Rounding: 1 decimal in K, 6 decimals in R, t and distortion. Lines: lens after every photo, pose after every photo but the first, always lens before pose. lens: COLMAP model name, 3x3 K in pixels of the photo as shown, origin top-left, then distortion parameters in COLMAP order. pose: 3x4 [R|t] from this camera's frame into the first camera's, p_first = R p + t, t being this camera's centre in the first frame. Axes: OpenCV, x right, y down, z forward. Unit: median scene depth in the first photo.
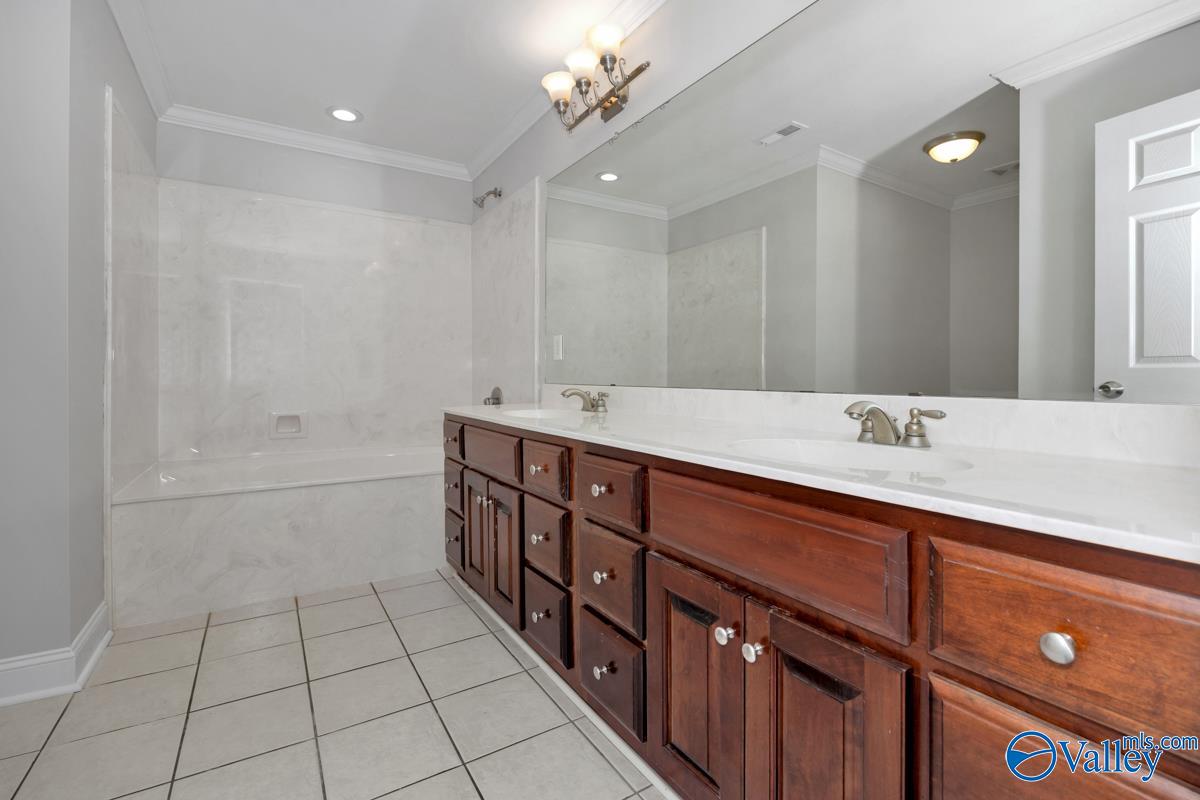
lens RADIAL K [[543.1, 0, 599.7], [0, 543.1, 376.8], [0, 0, 1]] dist [0.000083, 0.000000]
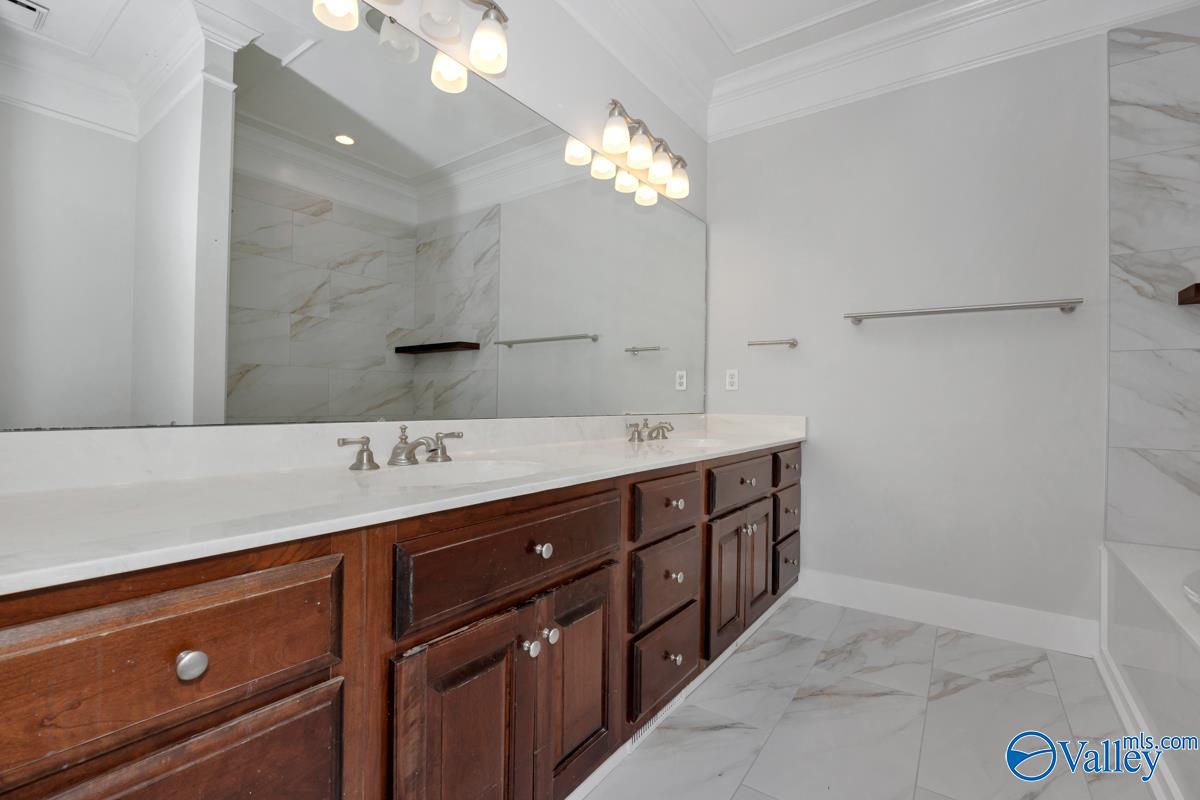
lens RADIAL K [[542.1, 0, 600.0], [0, 542.1, 400.0], [0, 0, 1]] dist [-0.000139, -0.000018]
pose [[-0.394035, 0.009145, 0.919050, -0.742733], [-0.005106, 0.999913, -0.012139, -0.002549], [-0.919081, -0.009476, -0.393954, 1.175891]]
